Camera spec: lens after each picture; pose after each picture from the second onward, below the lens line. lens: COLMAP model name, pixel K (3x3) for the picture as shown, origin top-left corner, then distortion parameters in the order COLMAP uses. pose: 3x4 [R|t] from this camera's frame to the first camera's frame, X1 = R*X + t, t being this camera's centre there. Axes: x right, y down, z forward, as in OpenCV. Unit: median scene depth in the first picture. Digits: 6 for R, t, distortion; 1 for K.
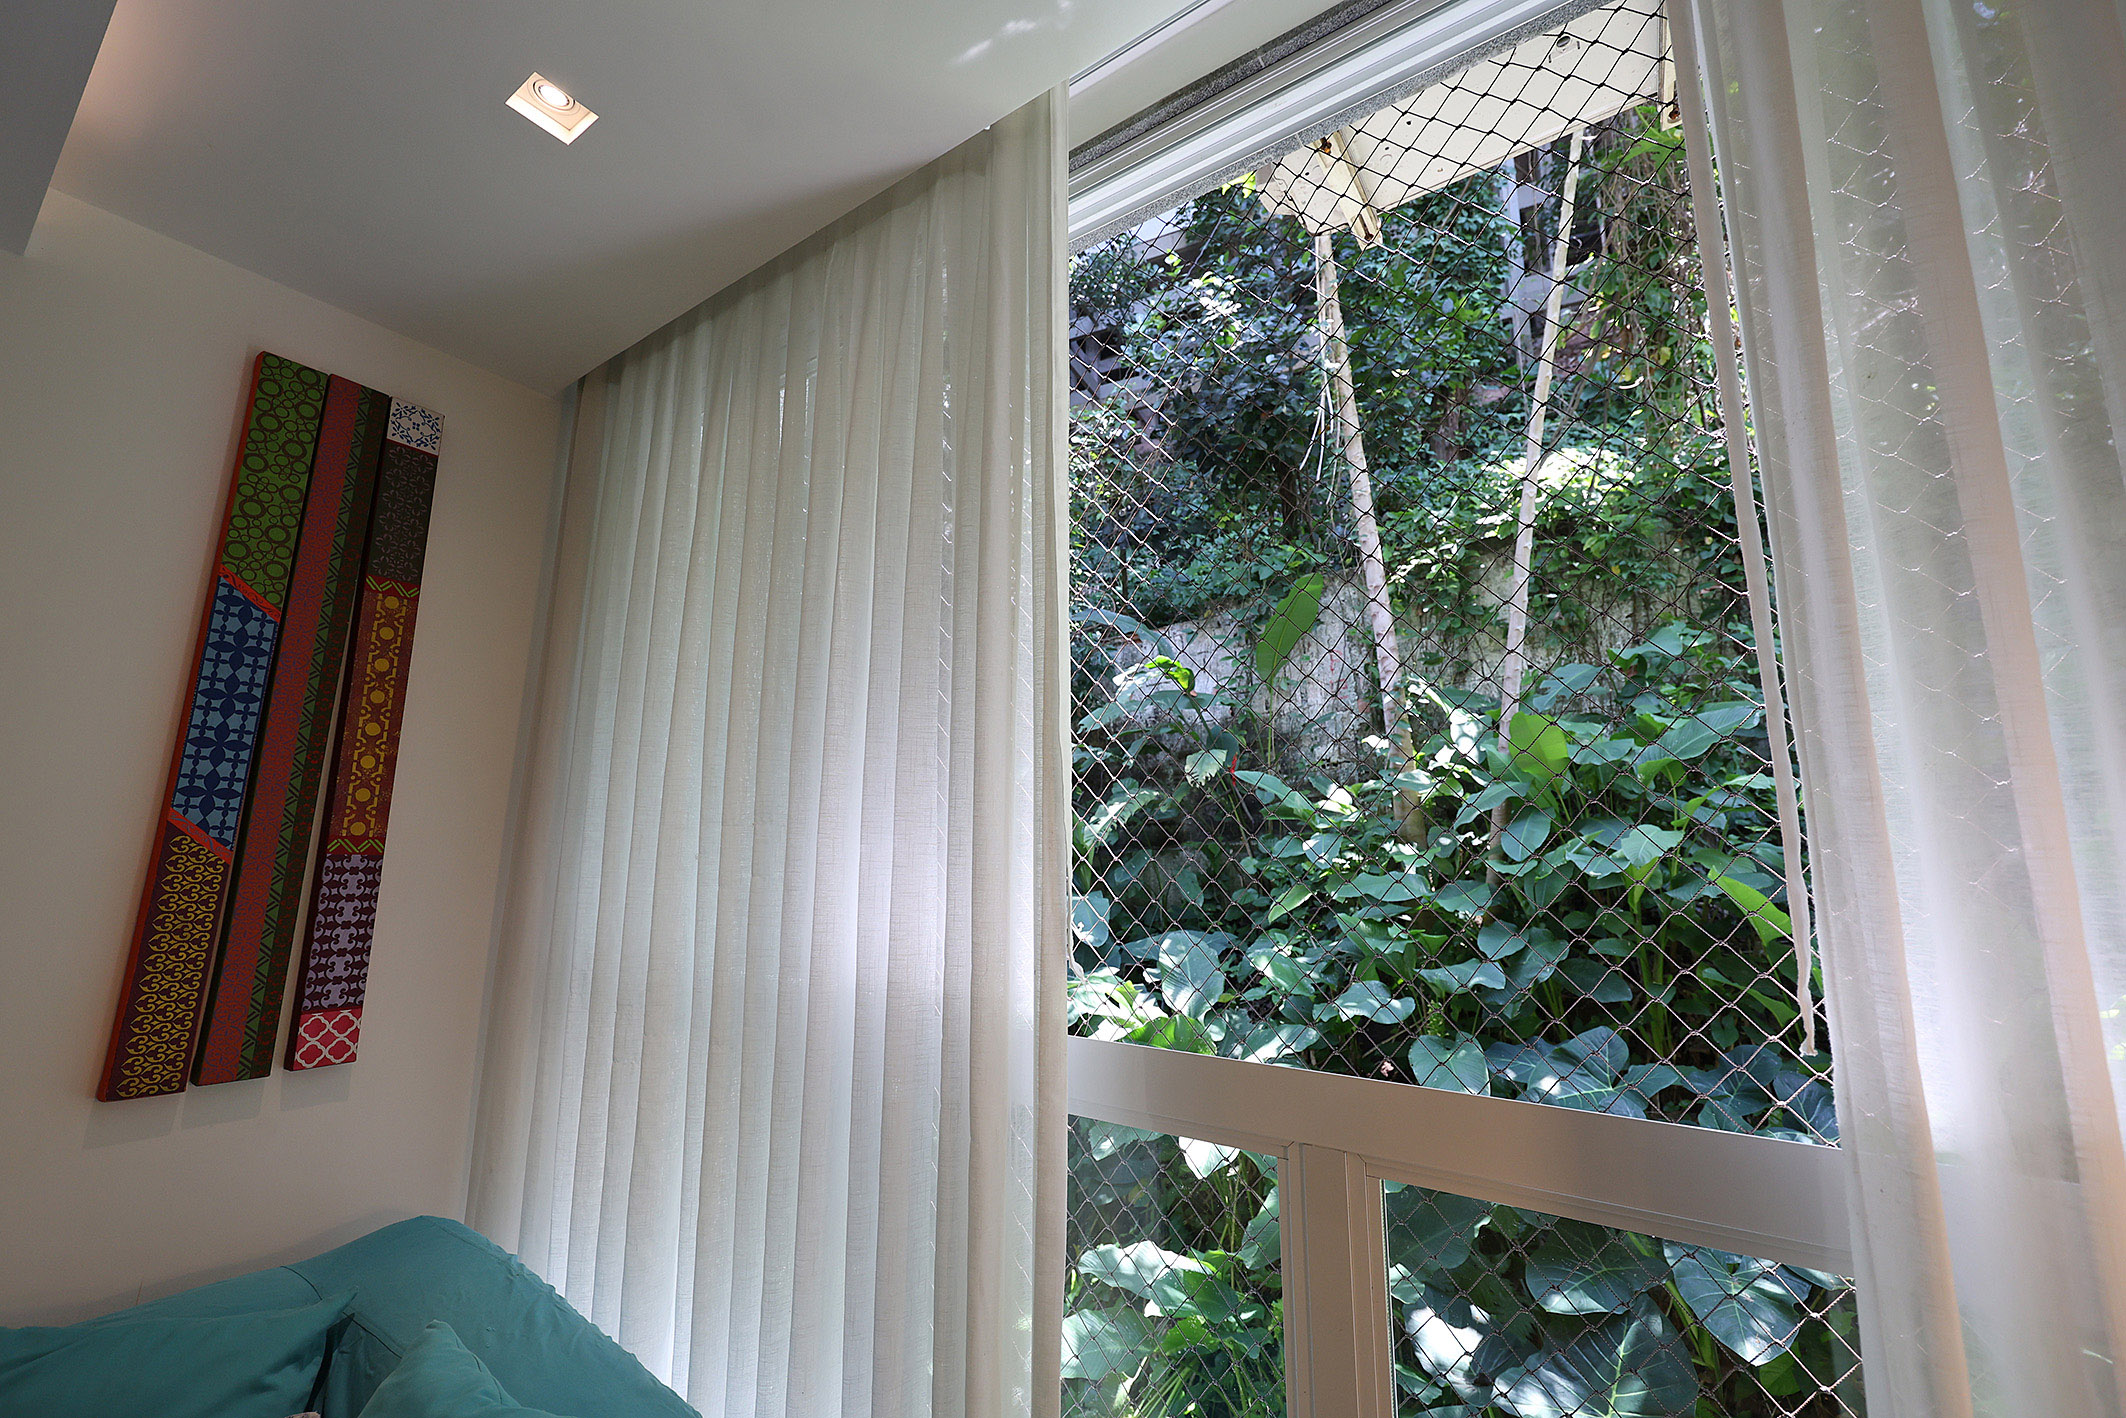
lens RADIAL K [[865.5, 0, 1059.0], [0, 865.5, 714.3], [0, 0, 1]] dist [0.000121, -0.000559]
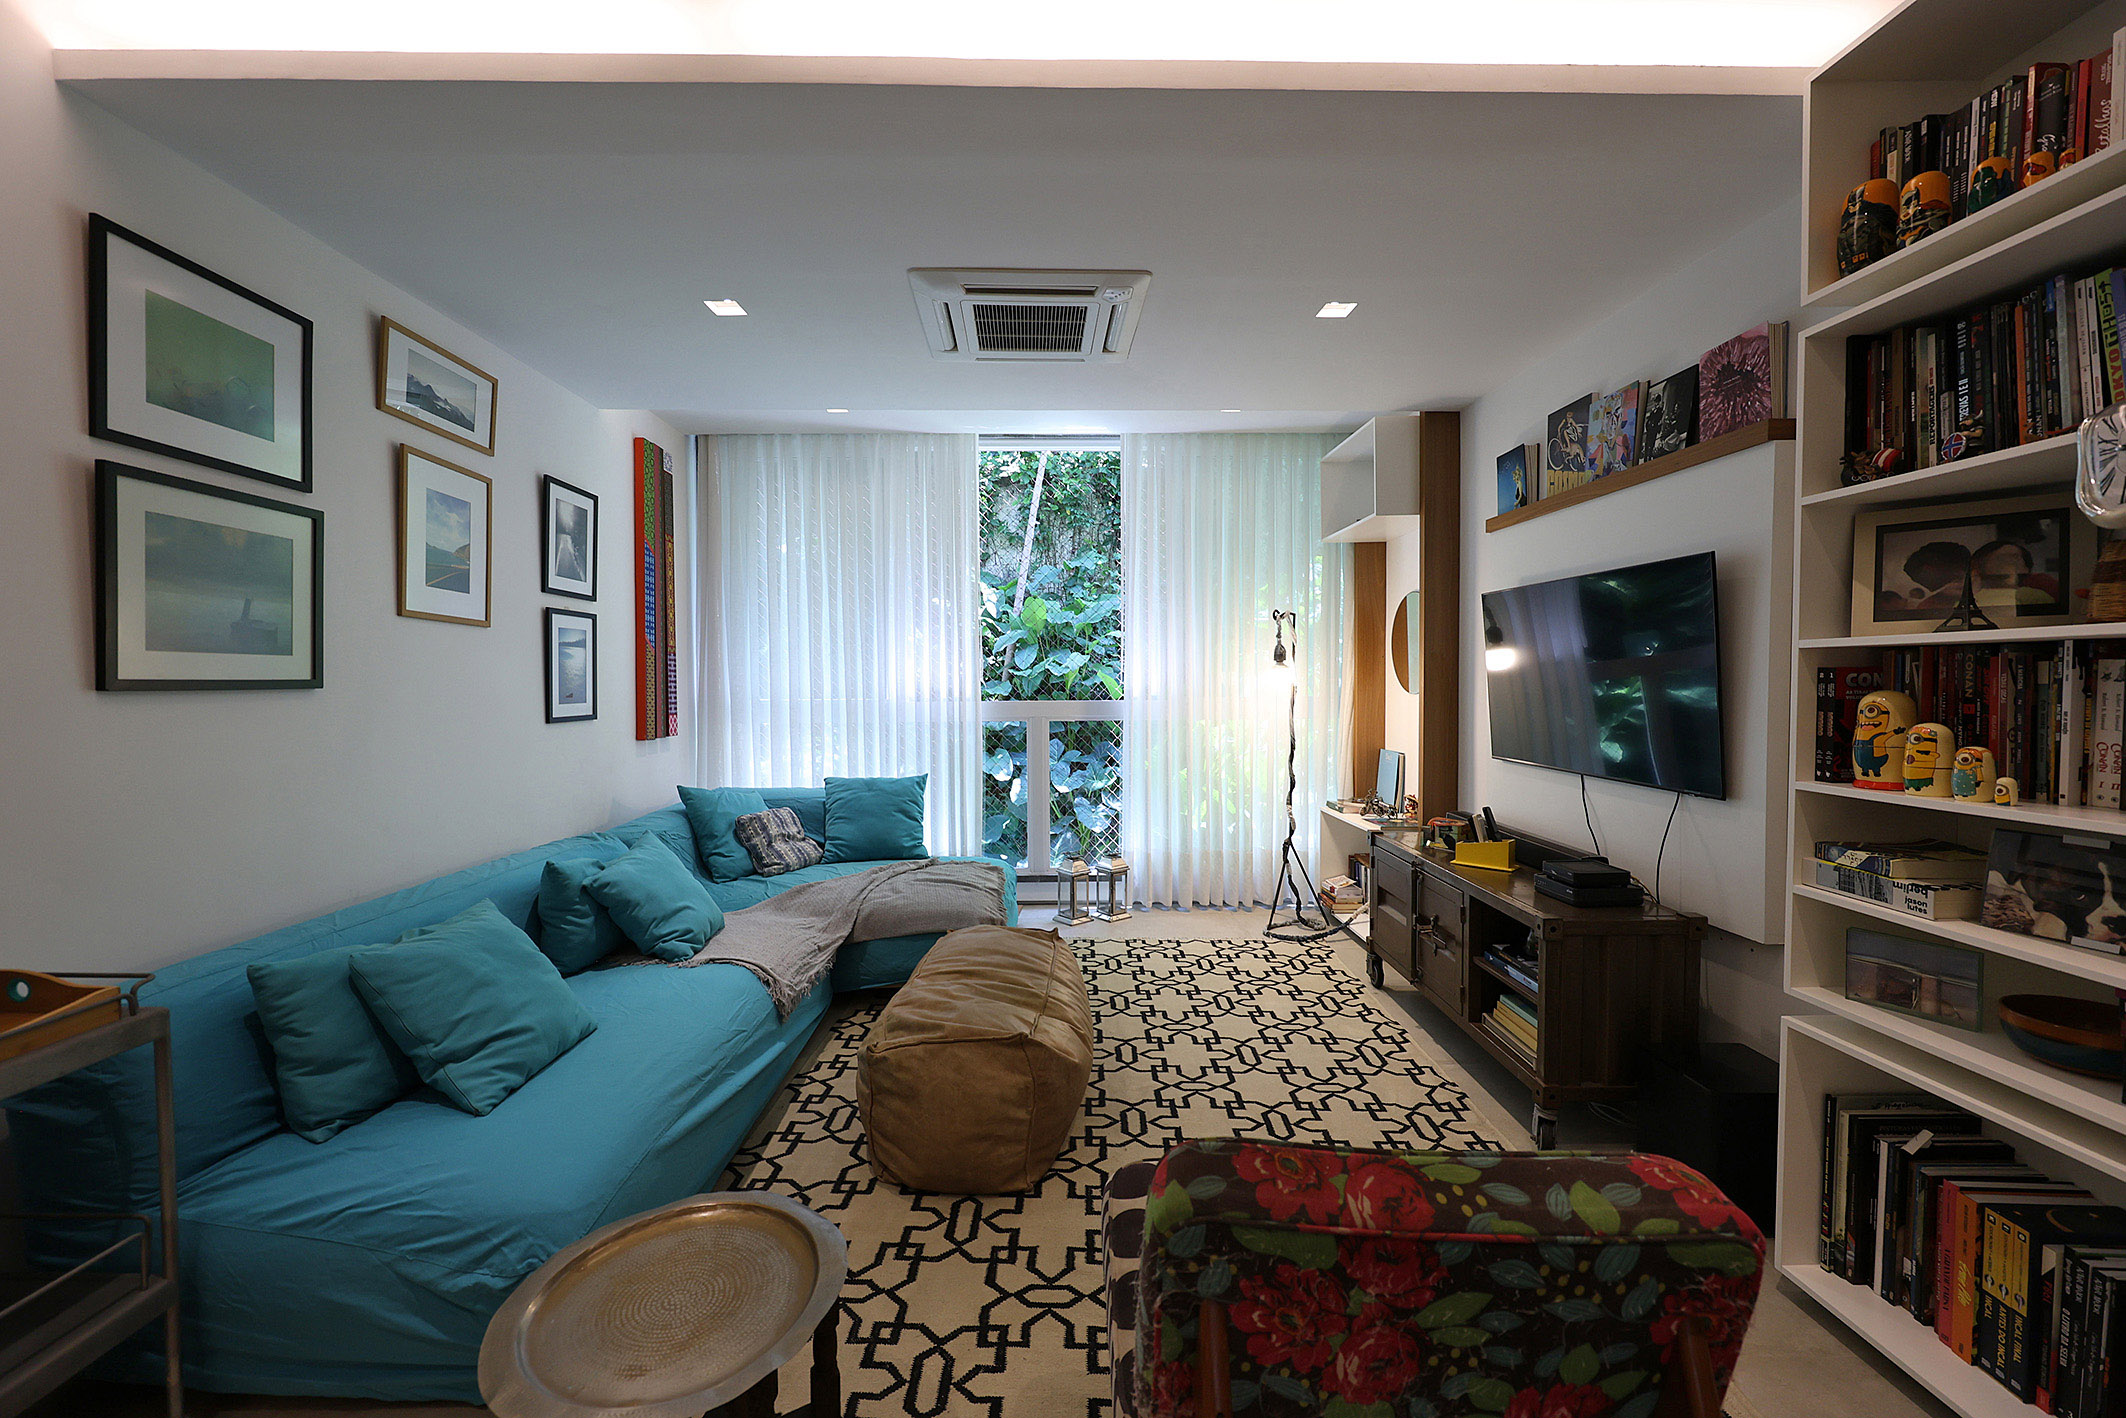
lens RADIAL K [[868.5, 0, 1063.0], [0, 868.5, 709.0], [0, 0, 1]] dist [-0.002494, 0.000084]
pose [[0.812973, -0.020132, 0.581953, -0.469990], [-0.089866, 0.983091, 0.159550, -0.059103], [-0.575325, -0.182007, 0.797418, -0.567447]]
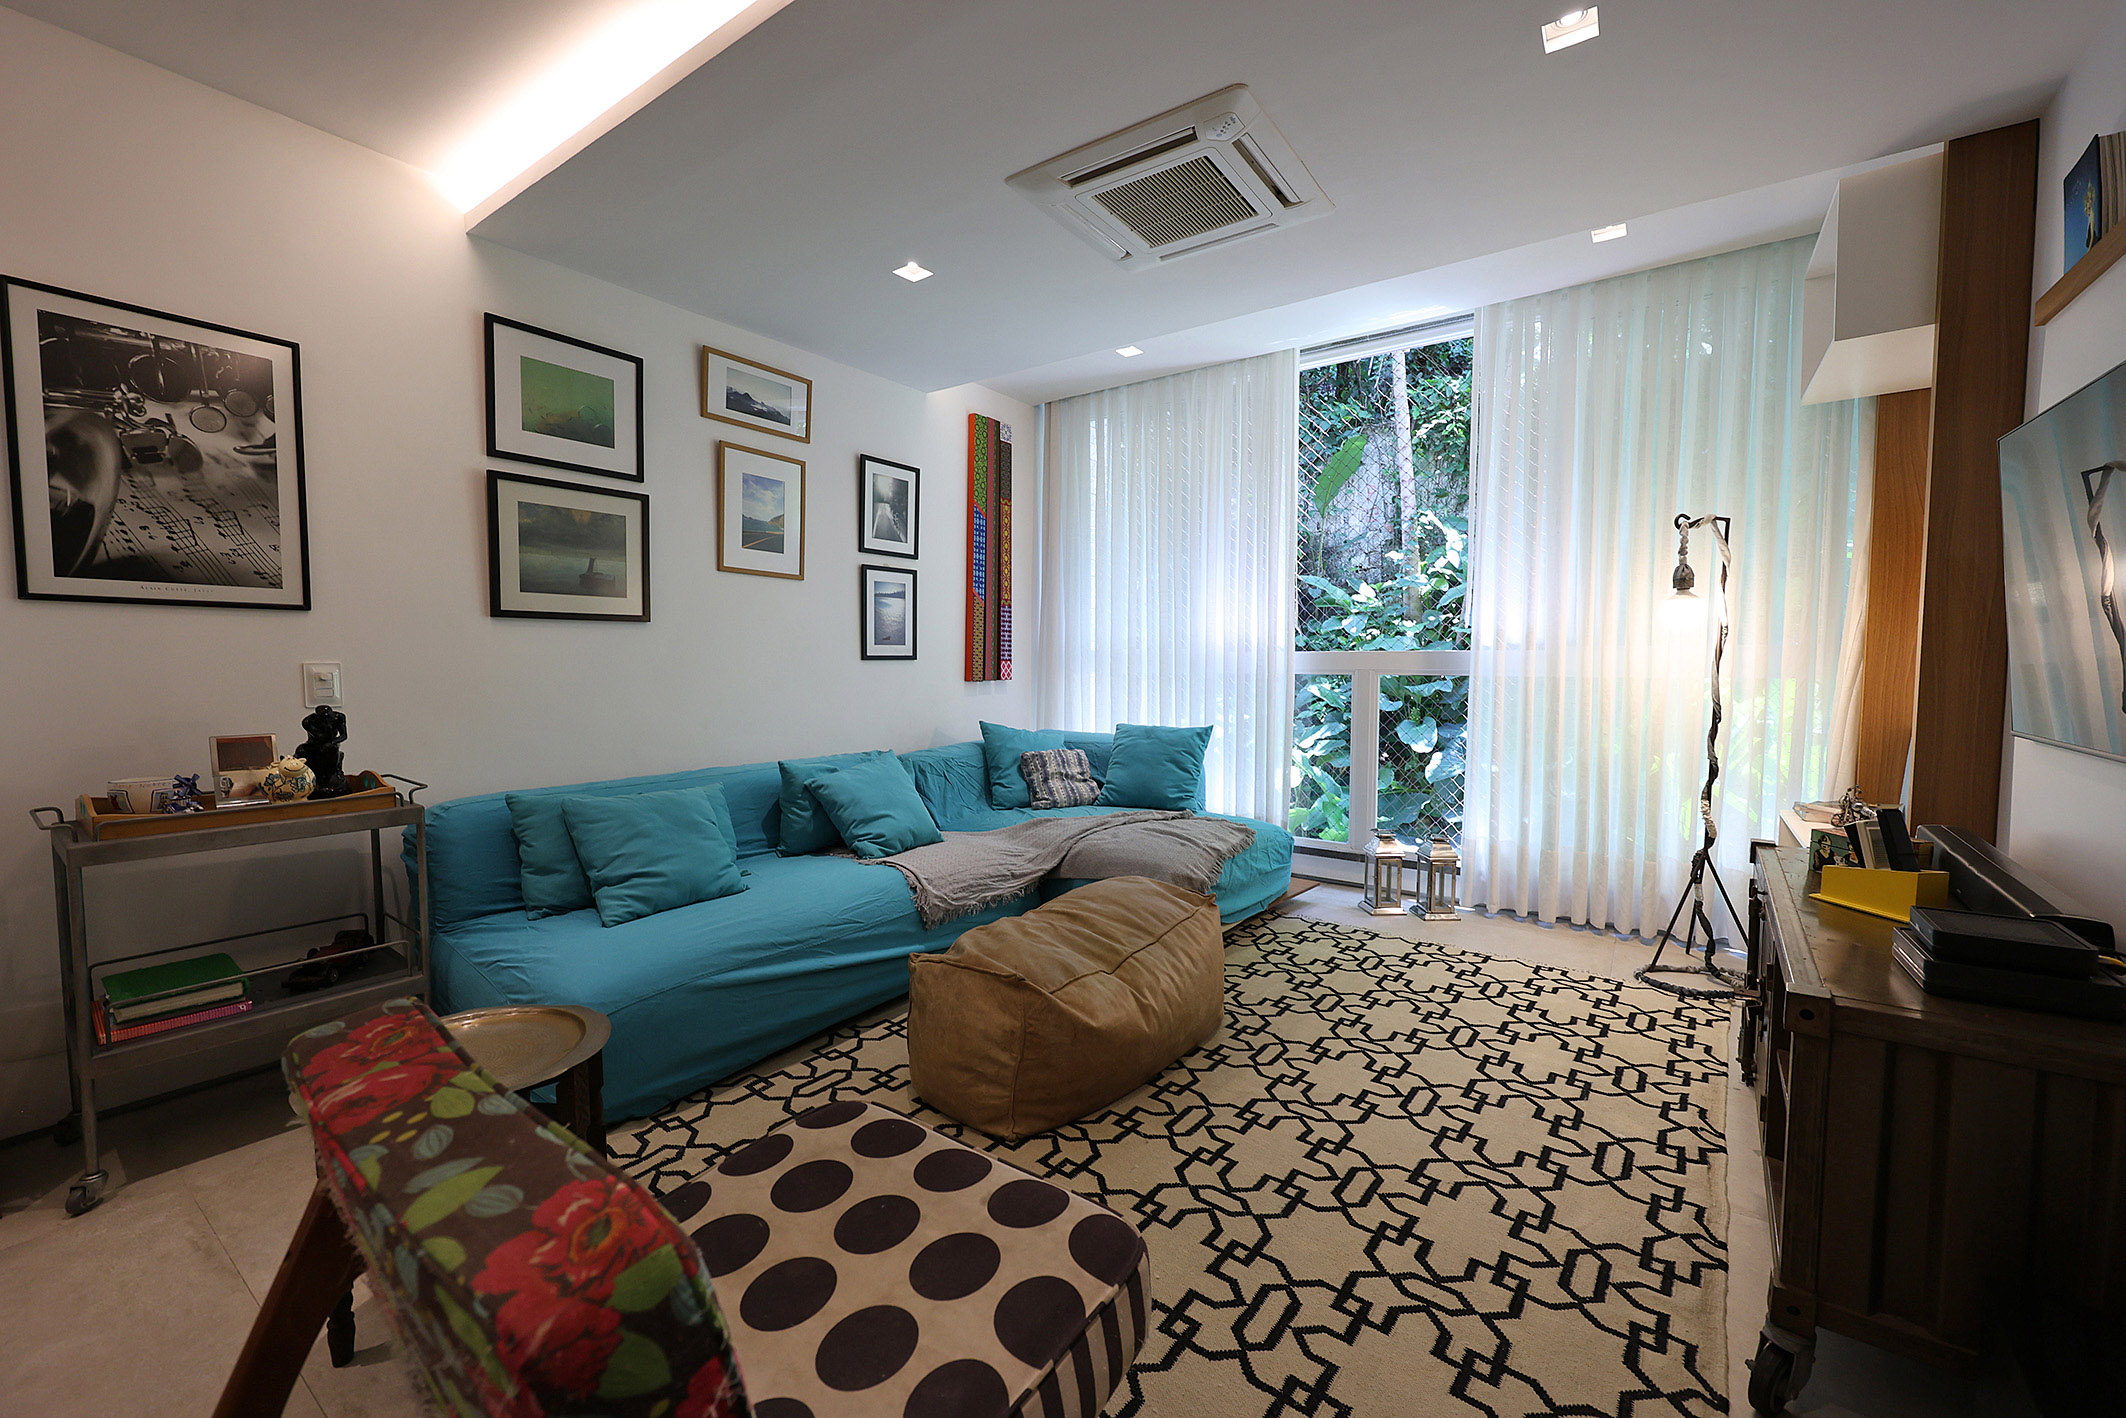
lens RADIAL K [[867.2, 0, 1038.7], [0, 867.2, 710.4], [0, 0, 1]] dist [0.000010, 0.000046]
pose [[0.999355, 0.004822, -0.035577, -0.217589], [0.003061, 0.975889, 0.218247, -0.037868], [0.035772, -0.218215, 0.975245, -0.606399]]
